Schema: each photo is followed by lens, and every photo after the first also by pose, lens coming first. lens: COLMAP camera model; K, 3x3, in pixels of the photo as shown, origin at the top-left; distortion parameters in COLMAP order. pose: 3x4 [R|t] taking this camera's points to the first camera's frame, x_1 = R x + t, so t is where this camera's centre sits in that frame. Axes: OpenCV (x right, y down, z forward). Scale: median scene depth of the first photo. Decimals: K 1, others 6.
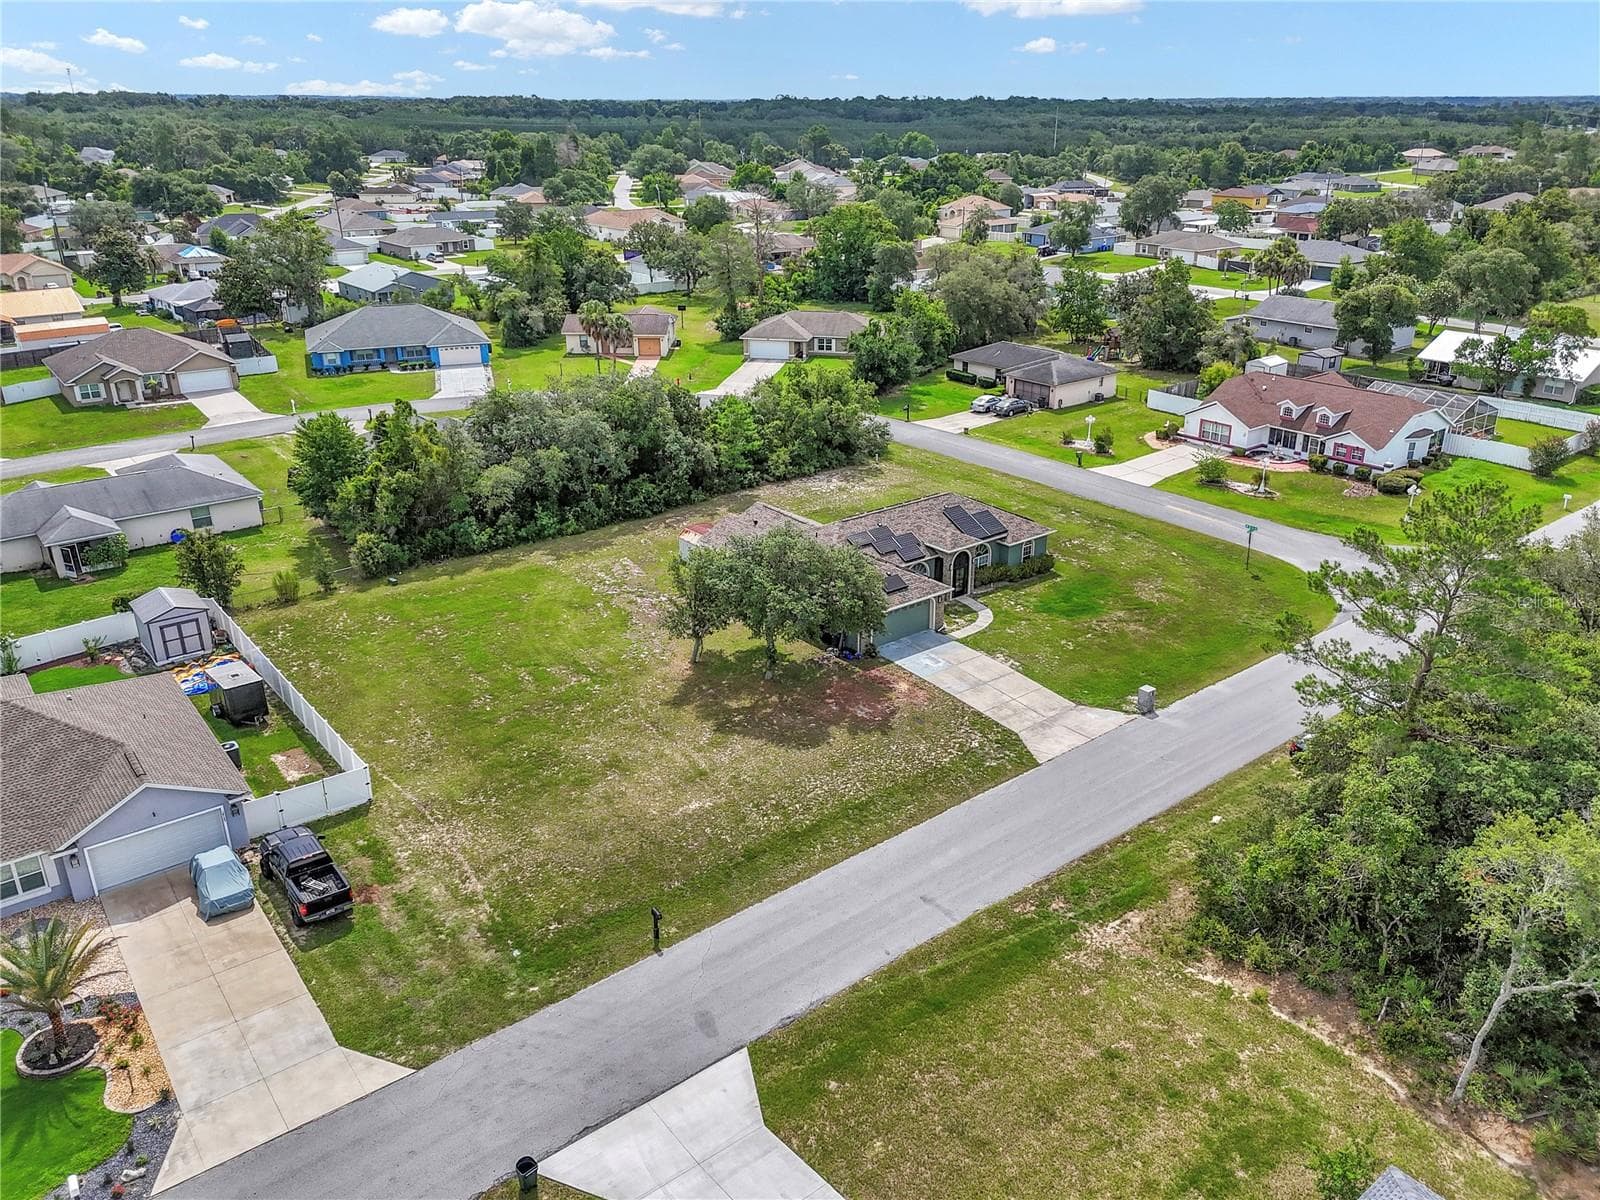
lens RADIAL K [[1191.2, 0, 809.0], [0, 1191.2, 598.4], [0, 0, 1]] dist [0.093892, -0.107299]
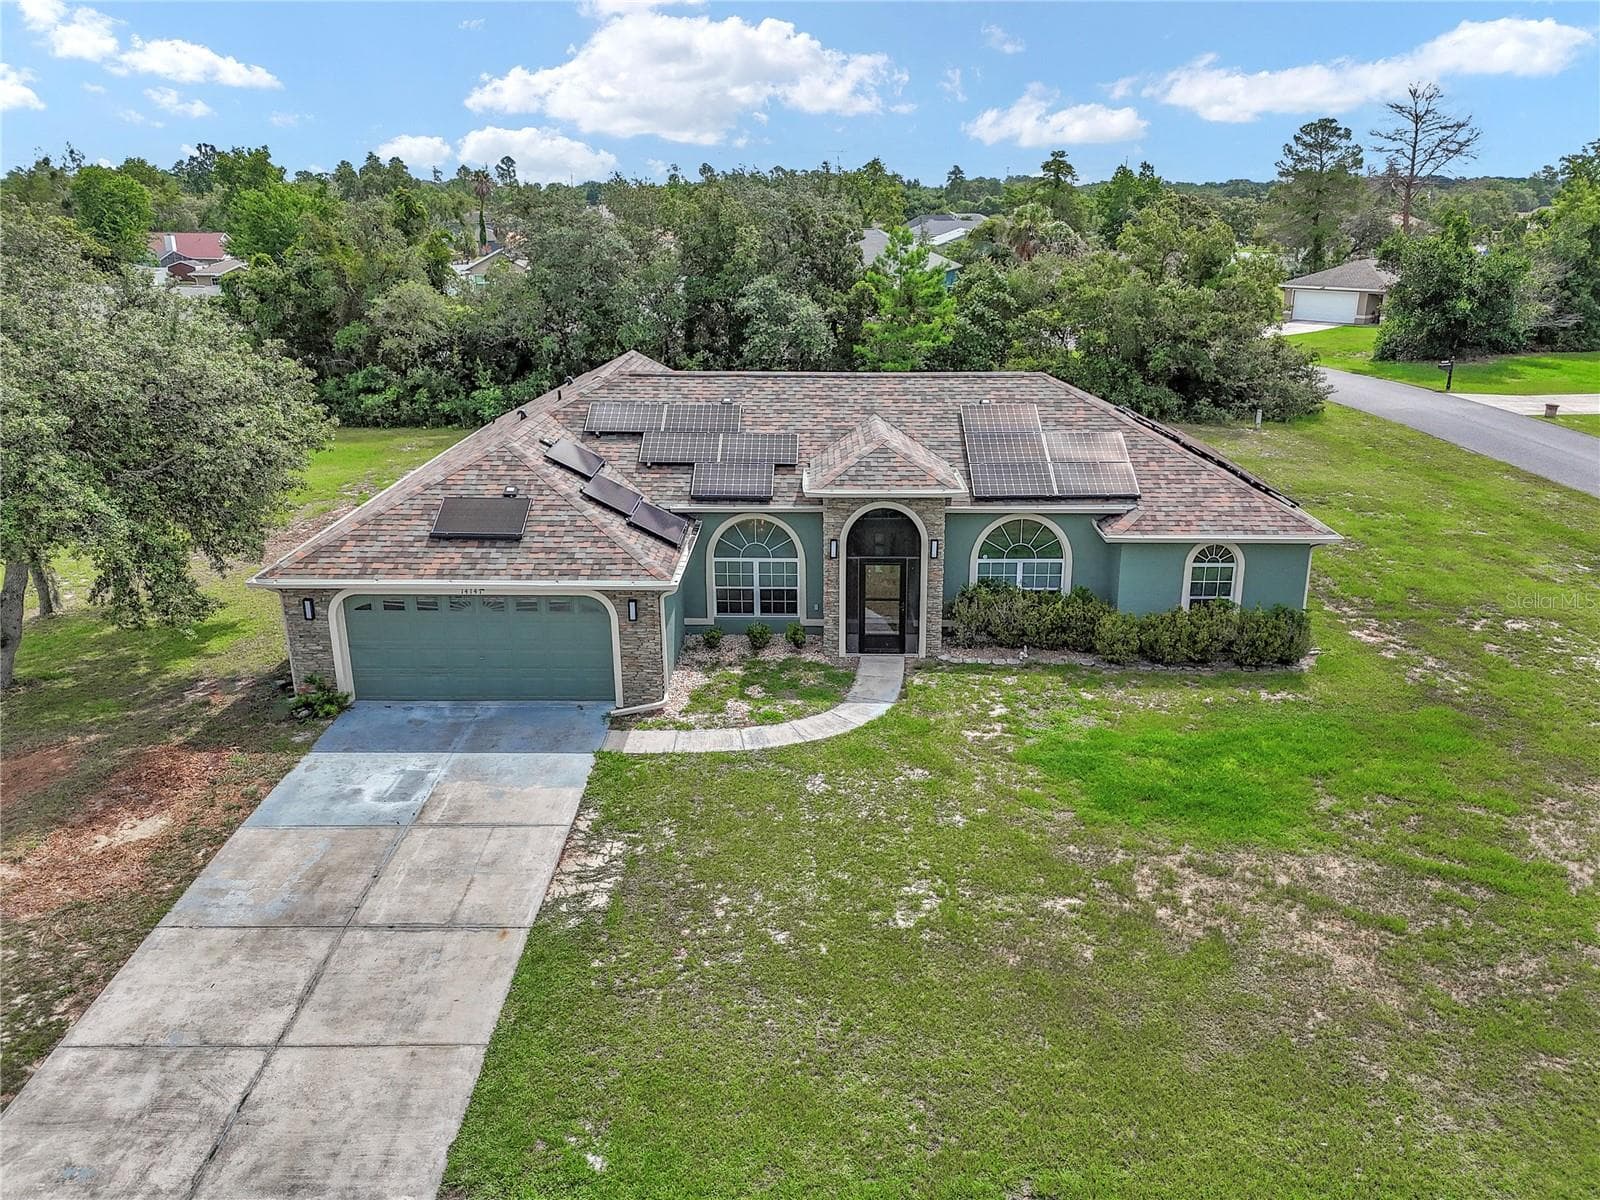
lens RADIAL K [[1191.2, 0, 809.0], [0, 1191.2, 598.4], [0, 0, 1]] dist [0.093892, -0.107299]
pose [[0.781325, 0.199443, -0.591400, 0.321376], [-0.241495, 0.970367, 0.008196, -0.014988], [0.575510, 0.136417, 0.806337, 0.788548]]
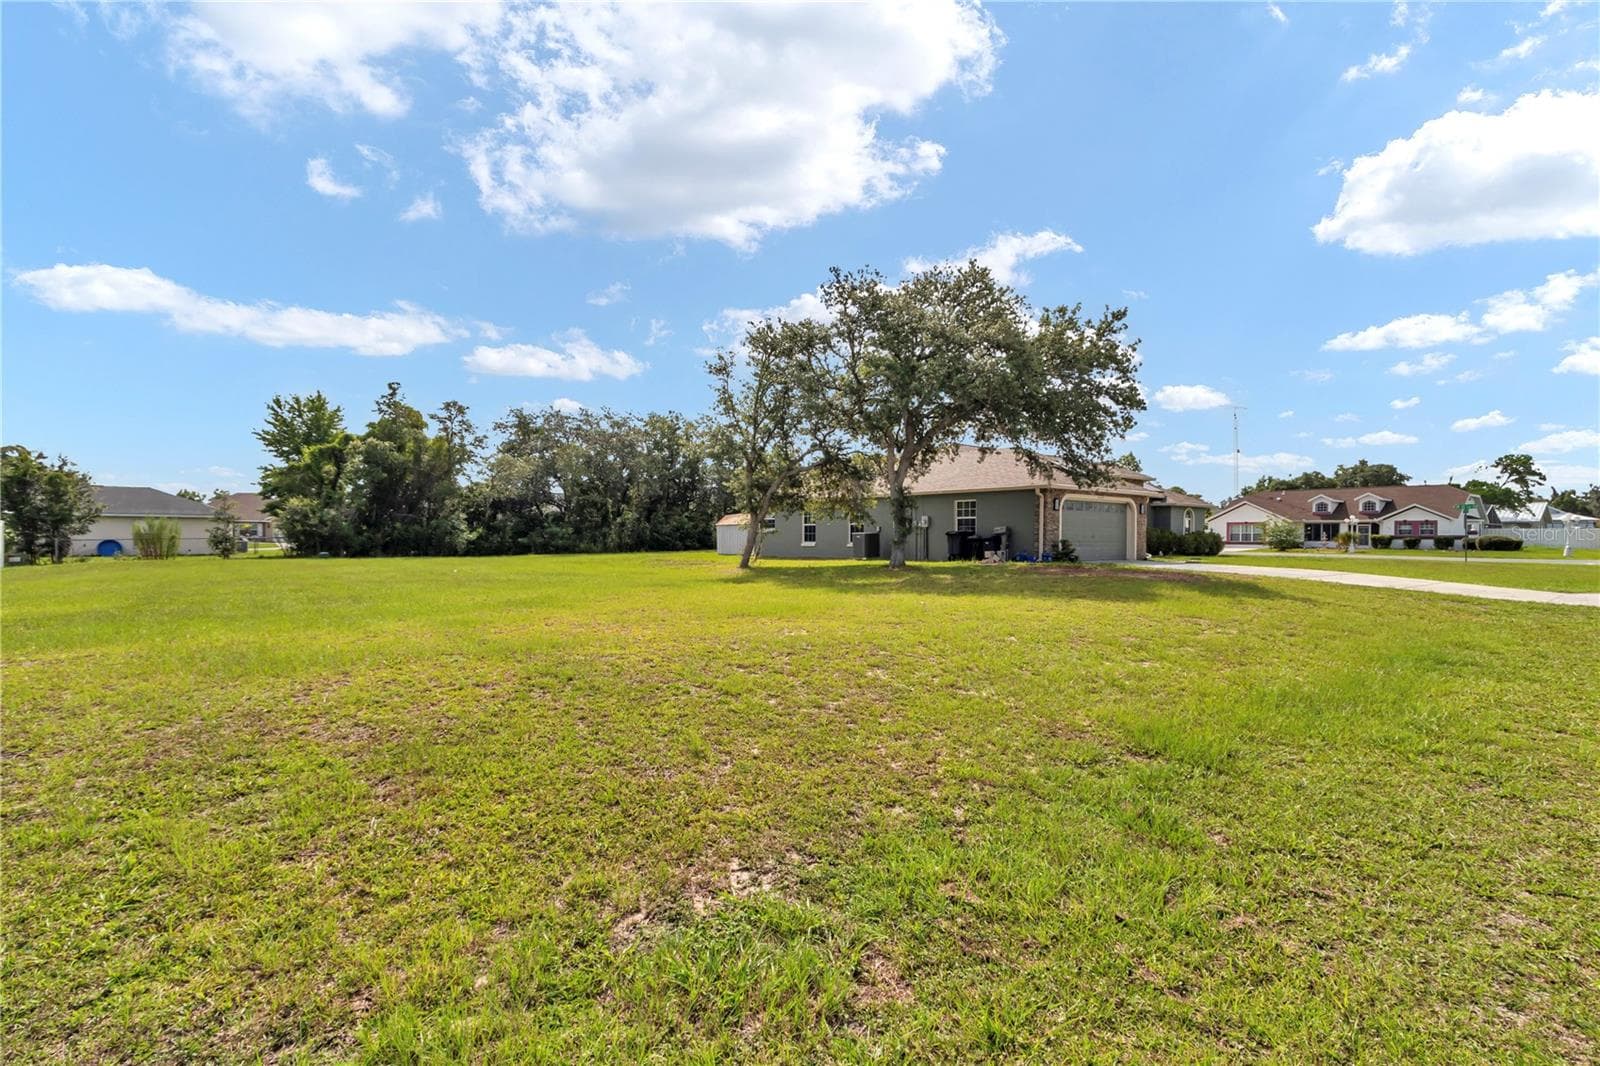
lens RADIAL K [[740.0, 0, 780.8], [0, 740.0, 535.5], [0, 0, 1]] dist [0.002377, 0.000152]
pose [[0.999932, 0.003916, -0.011027, -0.074591], [-0.007827, 0.924352, -0.381460, 0.162992], [0.008699, 0.381520, 0.924320, 0.650721]]
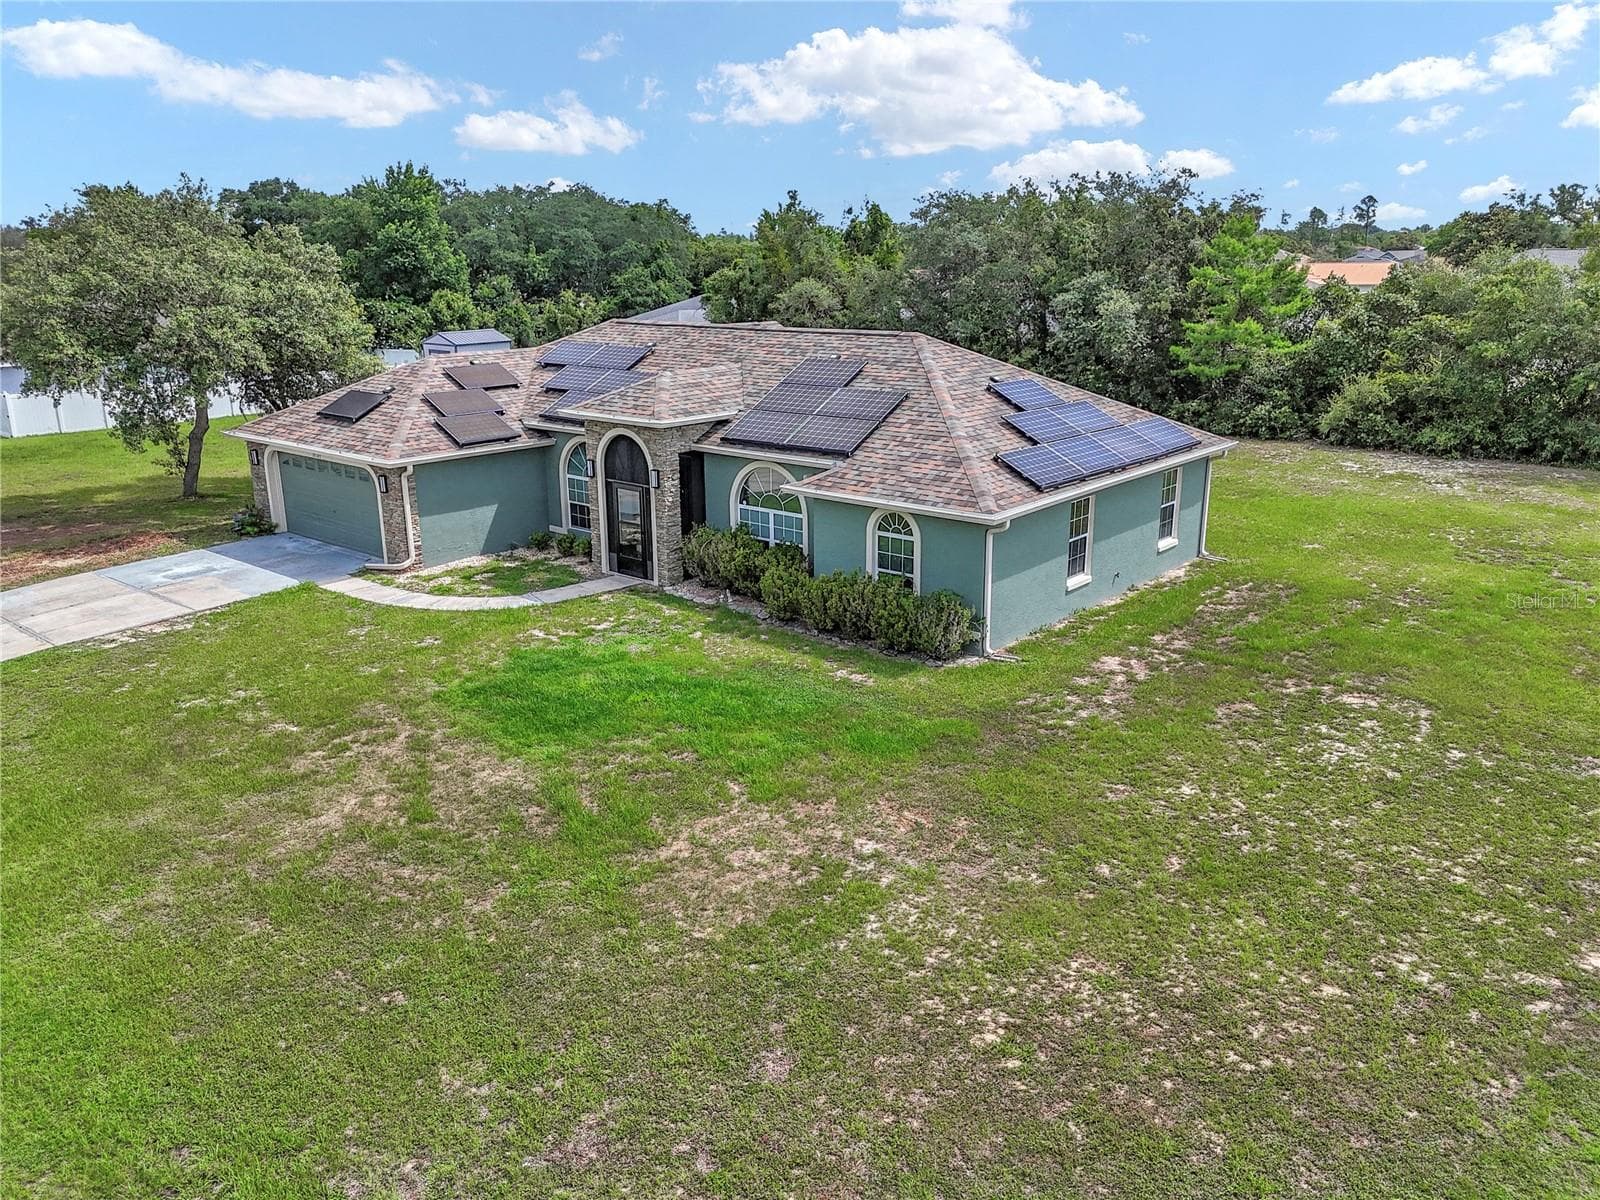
lens RADIAL K [[1191.2, 0, 809.0], [0, 1191.2, 598.4], [0, 0, 1]] dist [0.093892, -0.107299]
pose [[0.197822, 0.269079, -0.942583, 0.494861], [-0.366435, 0.912171, 0.183492, -0.082733], [0.909171, 0.309096, 0.279048, 1.031318]]
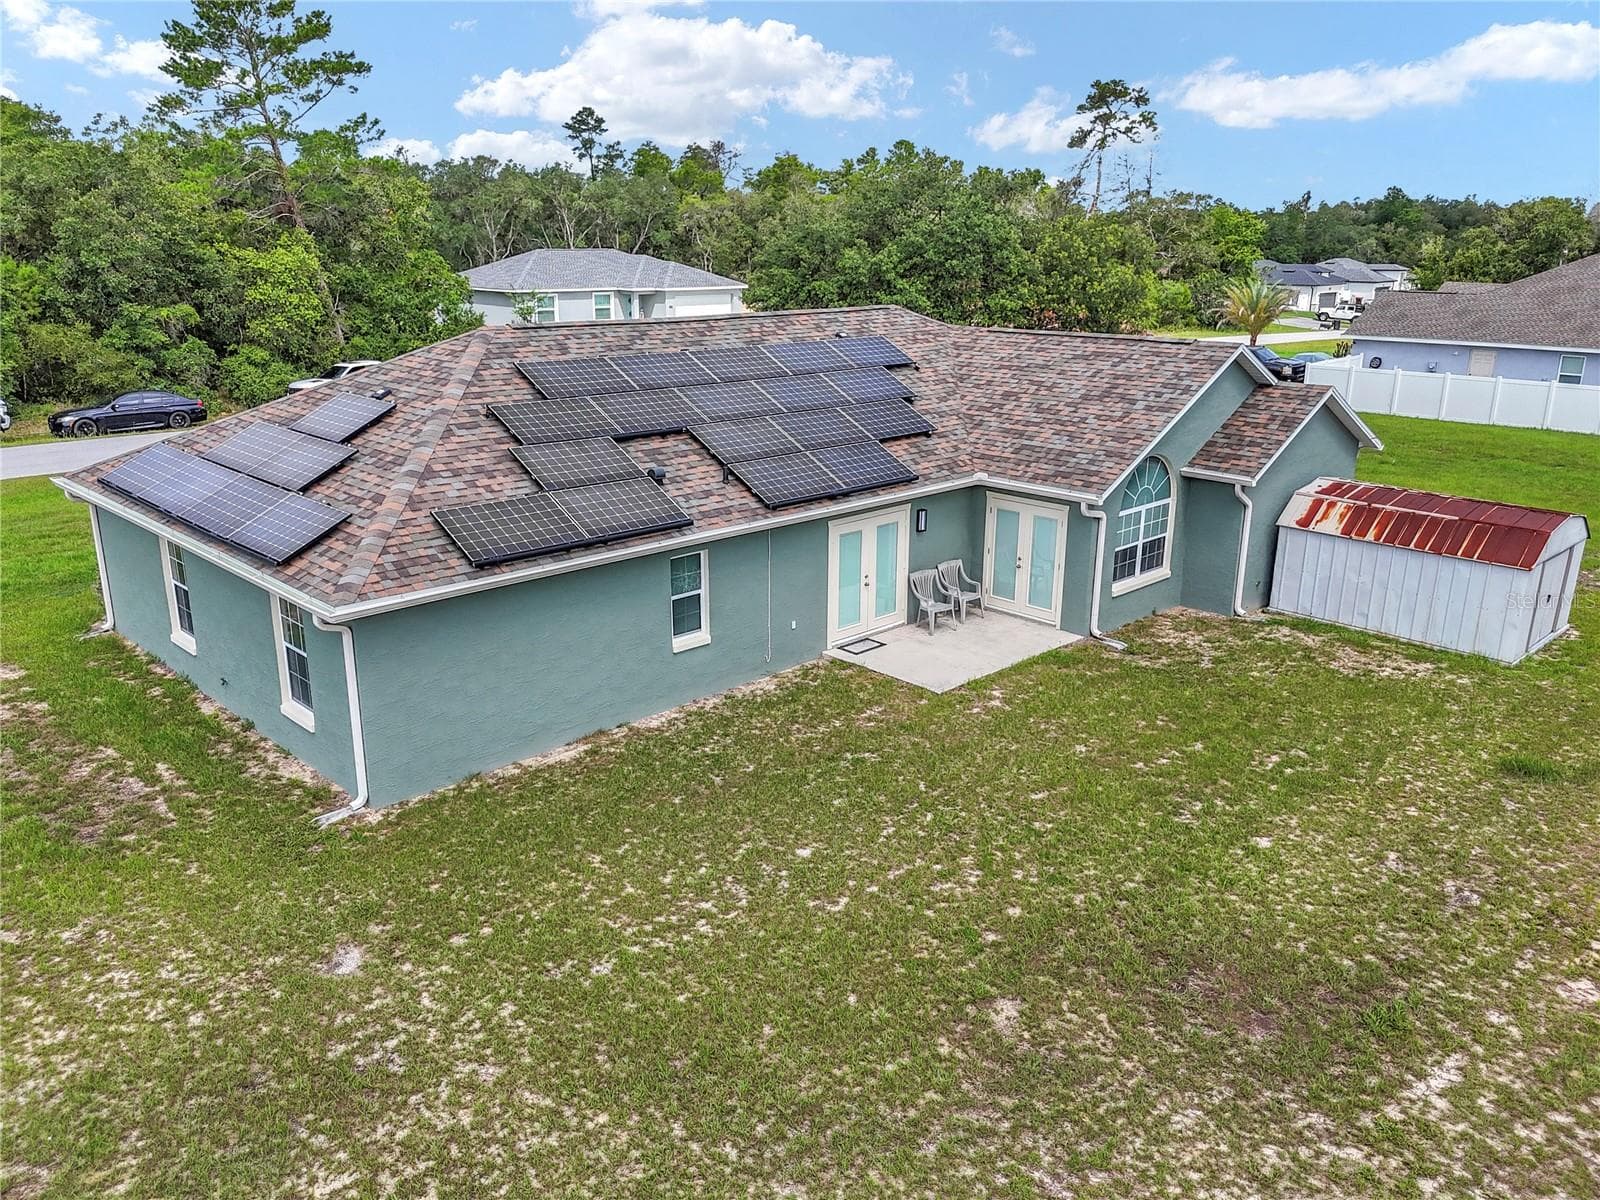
lens RADIAL K [[1213.0, 0, 794.2], [0, 1213.0, 630.9], [0, 0, 1]] dist [0.026552, -0.001827]
pose [[-0.994980, 0.026704, -0.096446, 0.094118], [-0.042145, 0.762300, 0.645851, -0.228082], [0.090767, 0.646673, -0.757347, 1.395208]]
